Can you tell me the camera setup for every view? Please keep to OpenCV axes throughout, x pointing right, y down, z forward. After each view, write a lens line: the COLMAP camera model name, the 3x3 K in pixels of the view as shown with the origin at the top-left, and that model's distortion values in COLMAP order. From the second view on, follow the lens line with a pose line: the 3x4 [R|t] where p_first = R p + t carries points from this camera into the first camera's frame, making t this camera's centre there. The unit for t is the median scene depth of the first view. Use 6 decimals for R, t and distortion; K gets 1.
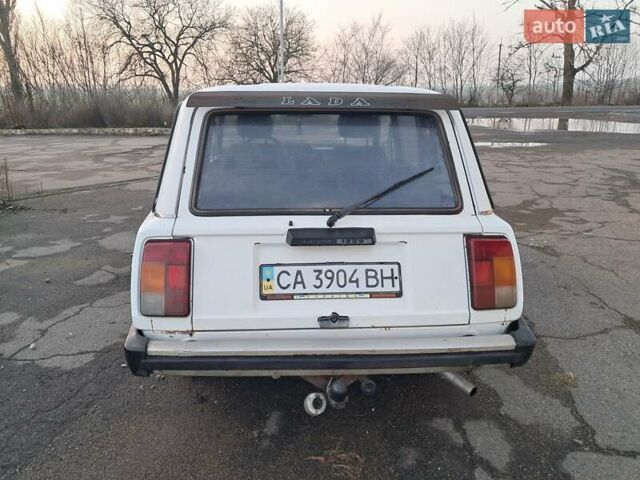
lens RADIAL K [[504.3, 0, 322.0], [0, 504.3, 240.8], [0, 0, 1]] dist [0.005858, 0.003247]
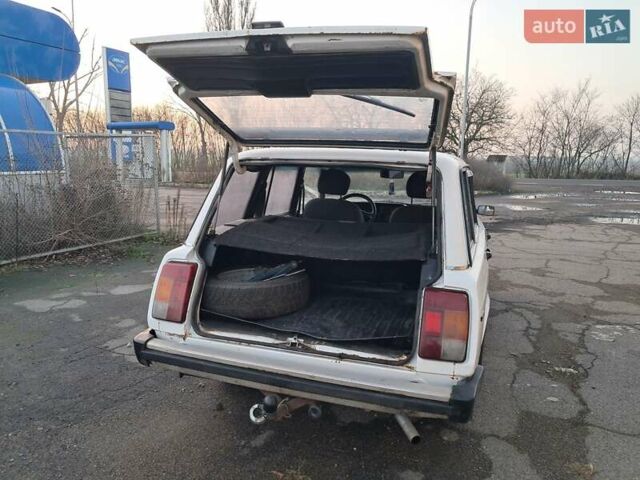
lens RADIAL K [[509.0, 0, 320.0], [0, 509.0, 240.0], [0, 0, 1]] dist [0.006115, 0.011849]
pose [[0.928519, 0.080537, -0.362444, 0.051173], [-0.125787, 0.986696, -0.102996, 0.003400], [0.349327, 0.141225, 0.926297, -0.008778]]
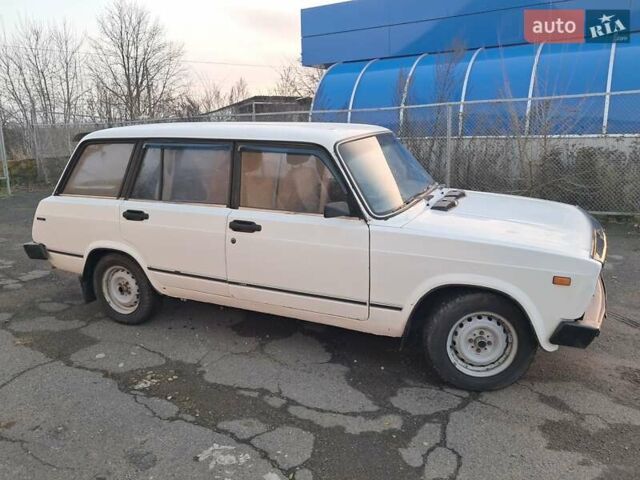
lens RADIAL K [[494.4, 0, 318.9], [0, 494.4, 267.2], [0, 0, 1]] dist [0.007596, 0.006333]
pose [[-0.491228, 0.252980, -0.833484, 0.170533], [-0.222967, 0.888491, 0.401085, -0.091627], [0.842010, 0.382864, -0.380045, 0.310743]]
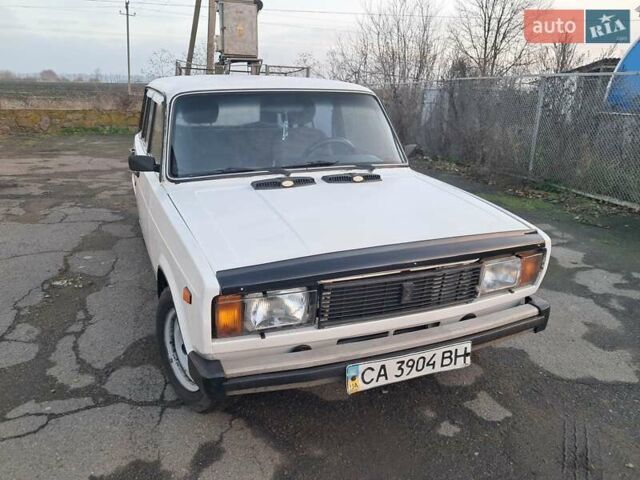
lens RADIAL K [[494.4, 0, 318.9], [0, 494.4, 267.2], [0, 0, 1]] dist [0.007596, 0.006333]
pose [[-0.957371, 0.074967, -0.278964, 0.027687], [-0.104234, 0.811015, 0.575665, -0.112784], [0.269400, 0.580203, -0.768628, 0.396487]]
